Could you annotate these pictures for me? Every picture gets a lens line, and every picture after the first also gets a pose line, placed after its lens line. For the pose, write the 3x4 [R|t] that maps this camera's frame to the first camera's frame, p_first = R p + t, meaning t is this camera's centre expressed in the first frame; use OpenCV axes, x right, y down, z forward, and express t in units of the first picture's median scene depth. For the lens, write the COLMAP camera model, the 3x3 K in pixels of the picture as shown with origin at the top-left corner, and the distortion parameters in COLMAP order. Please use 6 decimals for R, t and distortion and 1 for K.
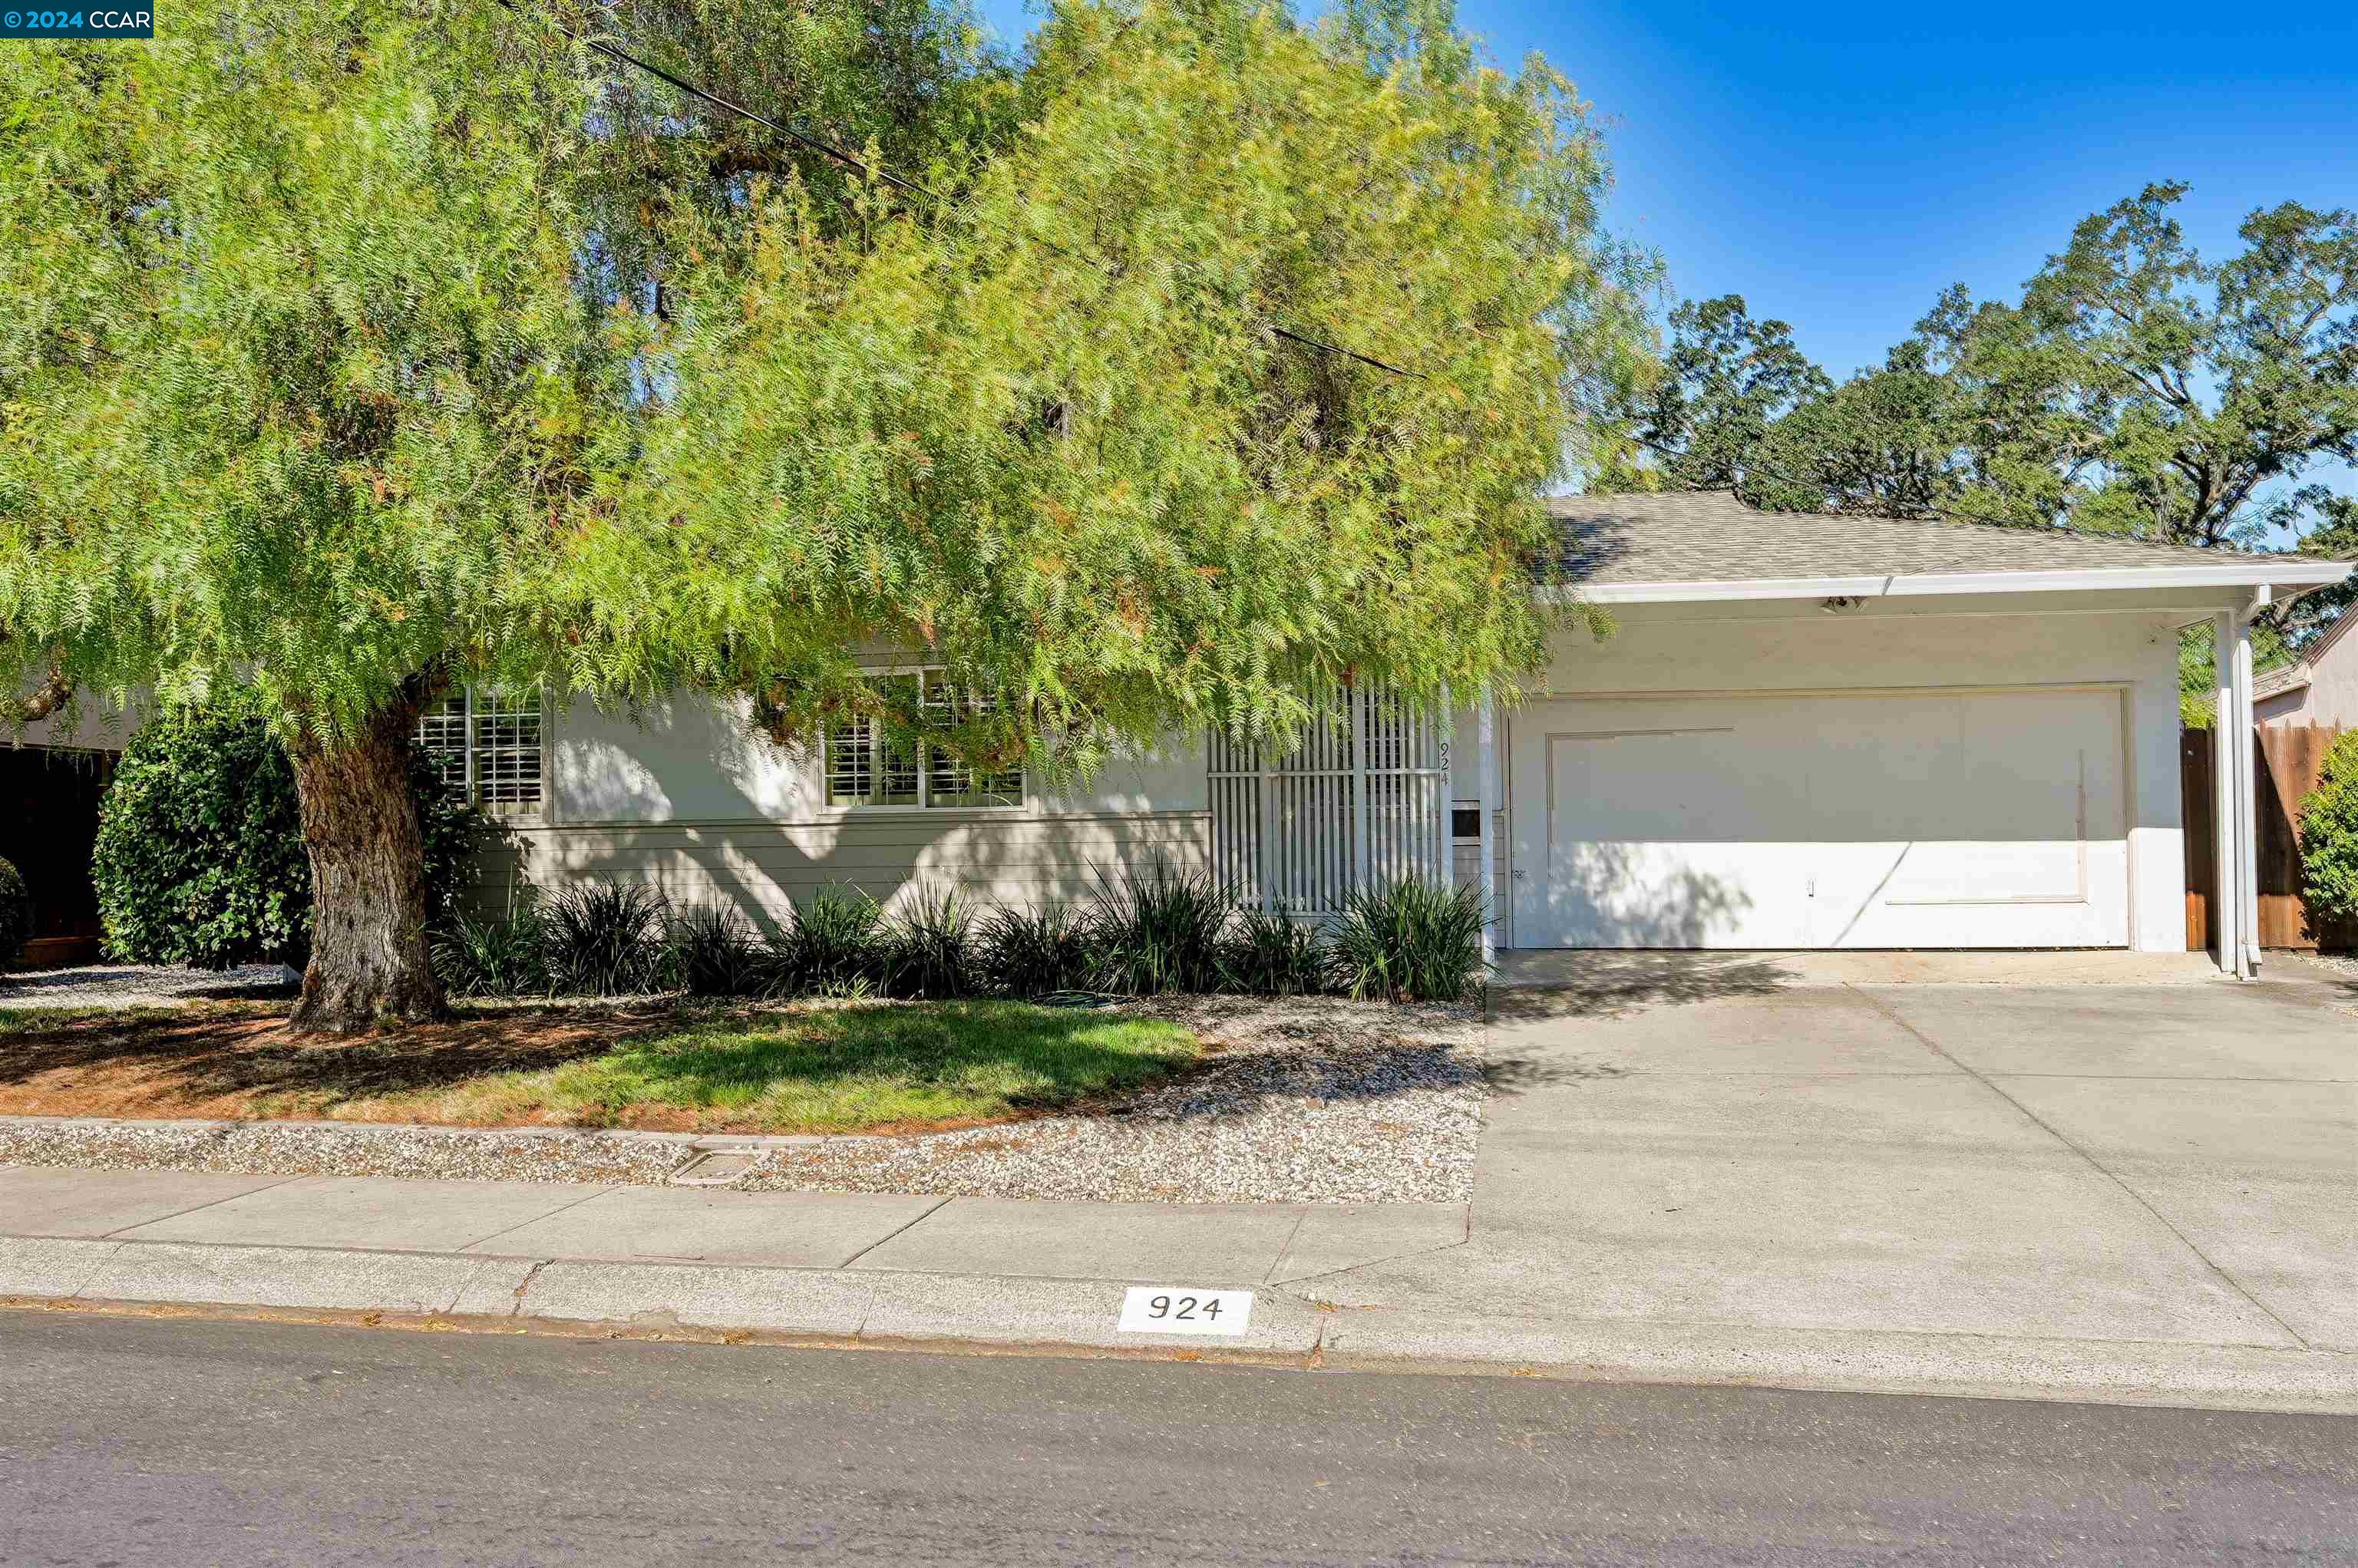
lens RADIAL K [[1635.1, 0, 1179.0], [0, 1635.1, 784.0], [0, 0, 1]] dist [0.053287, 0.000230]
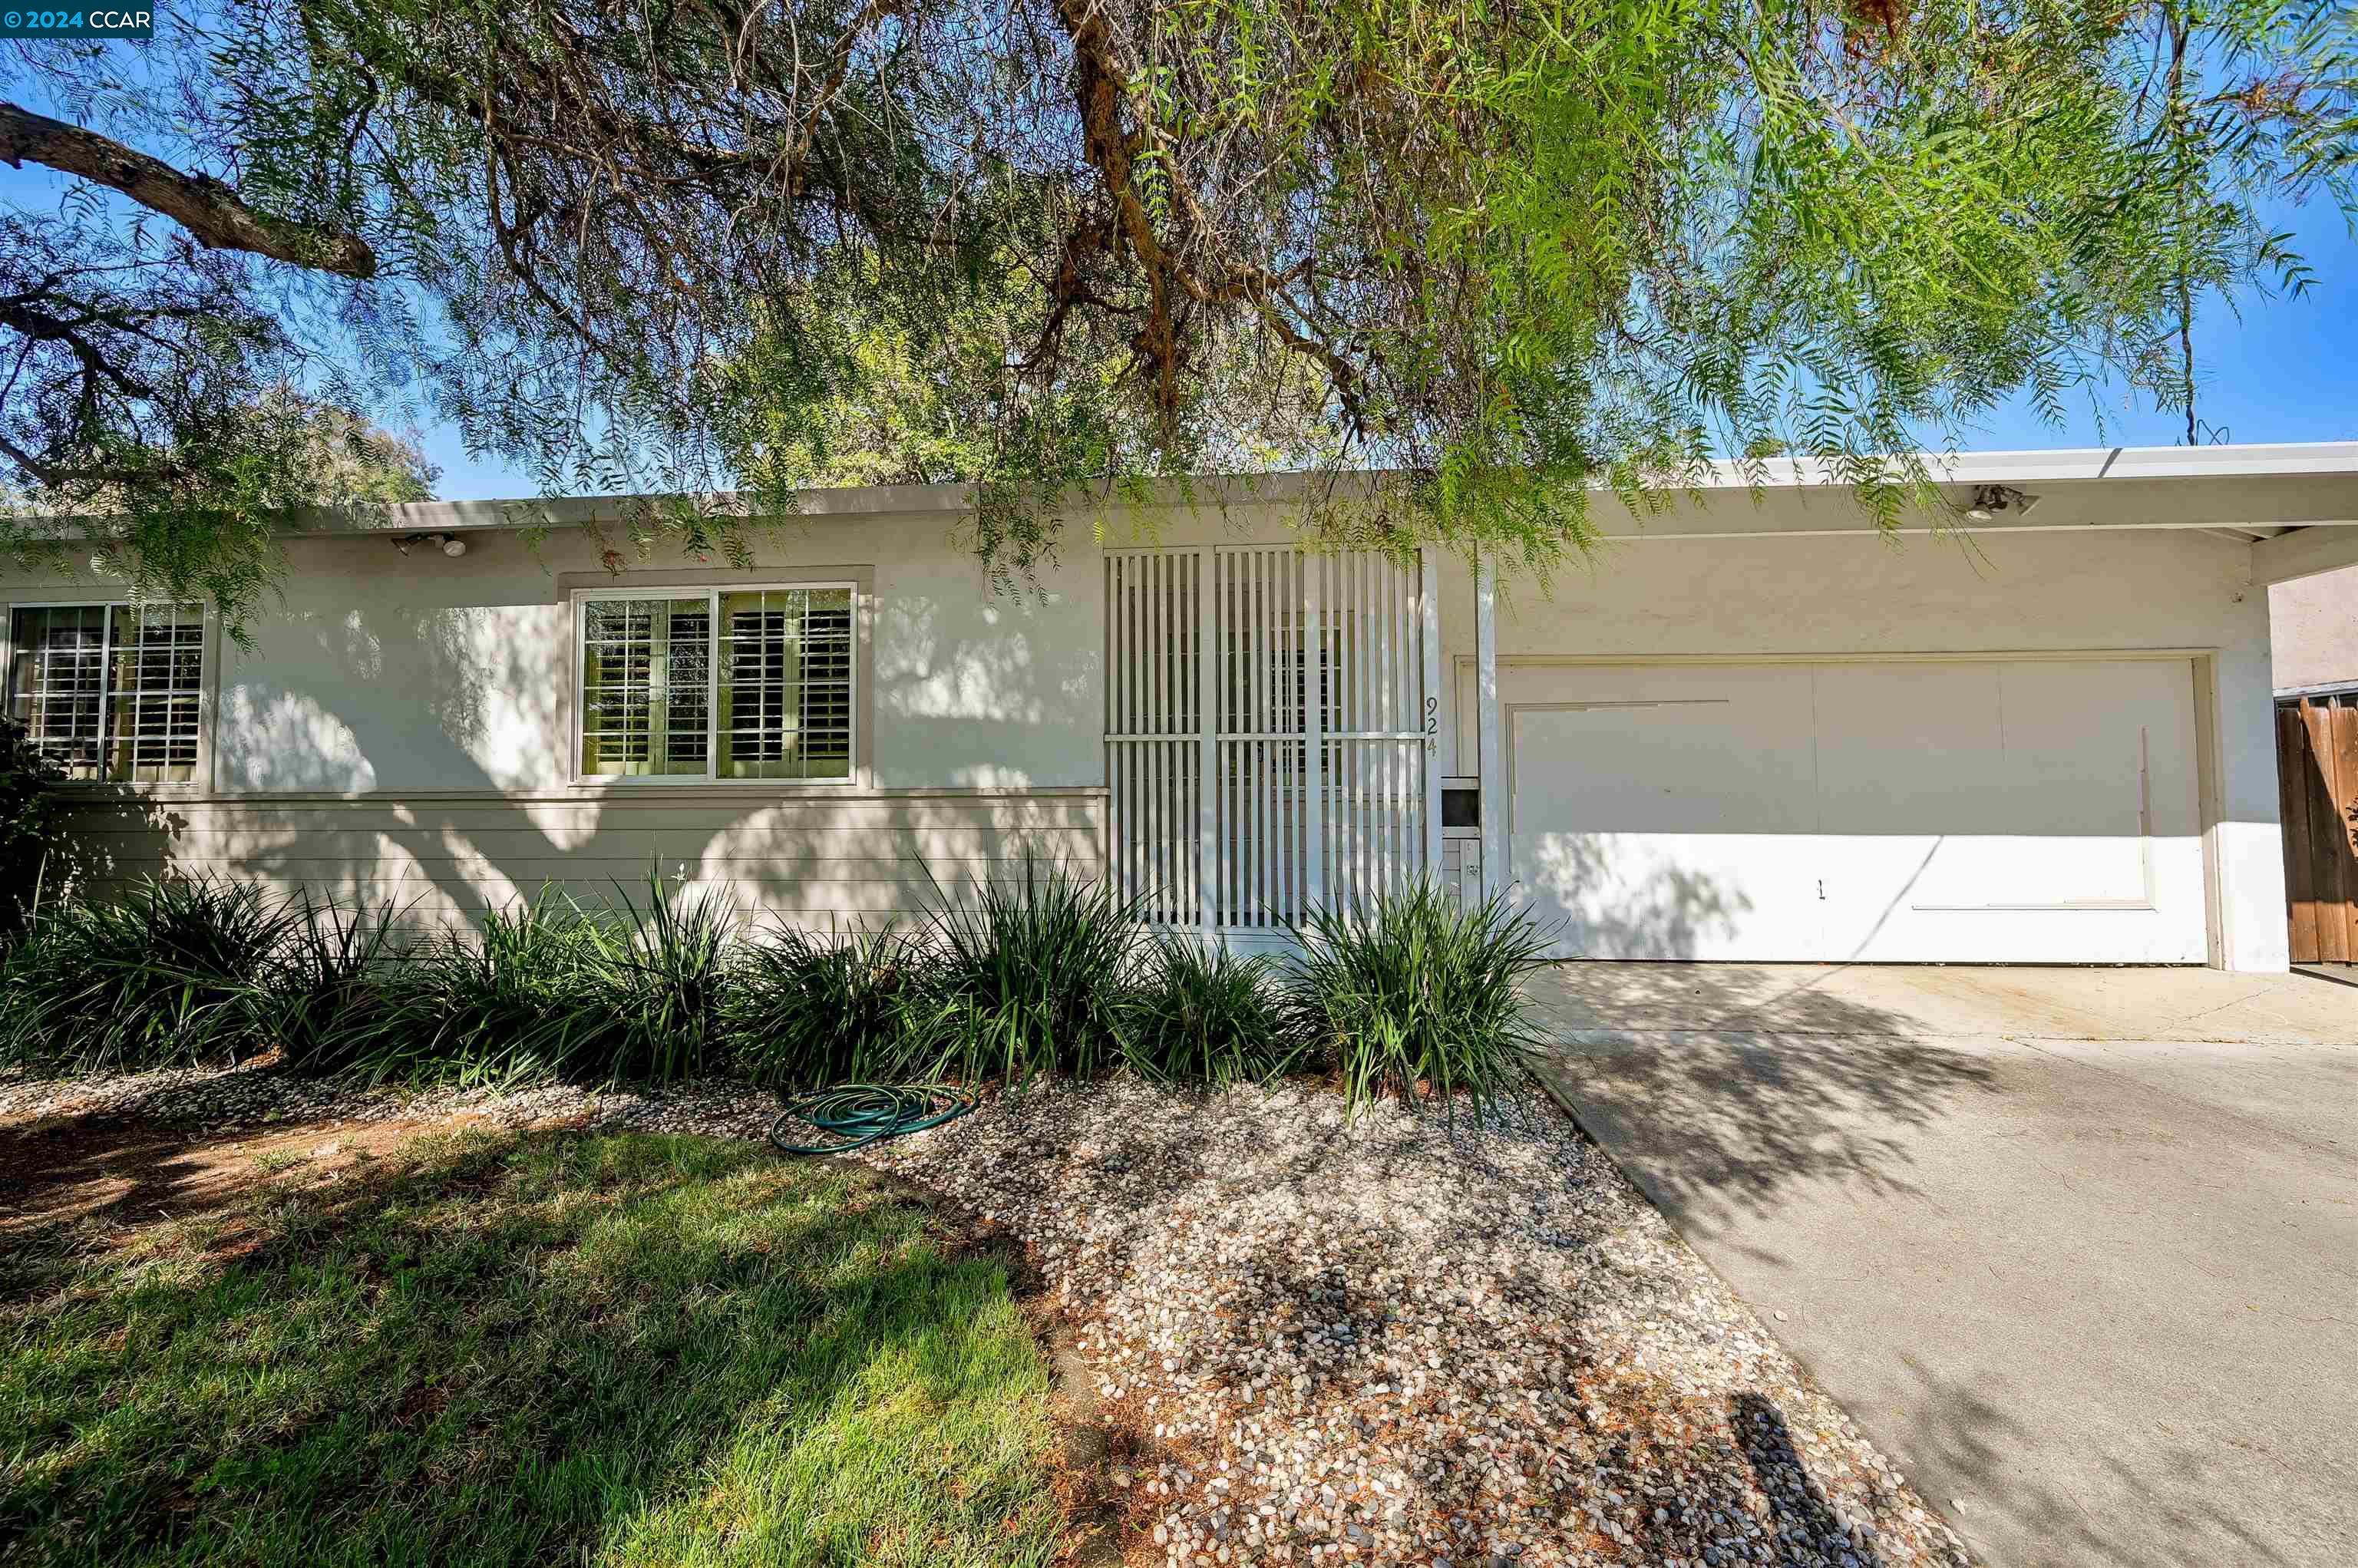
lens RADIAL K [[931.0, 0, 1173.6], [0, 931.0, 779.5], [0, 0, 1]] dist [0.001785, 0.000482]
pose [[0.995680, 0.013313, 0.091893, 0.009899], [-0.012456, 0.999873, -0.009901, 0.015943], [-0.092013, 0.008714, 0.995720, 0.560156]]
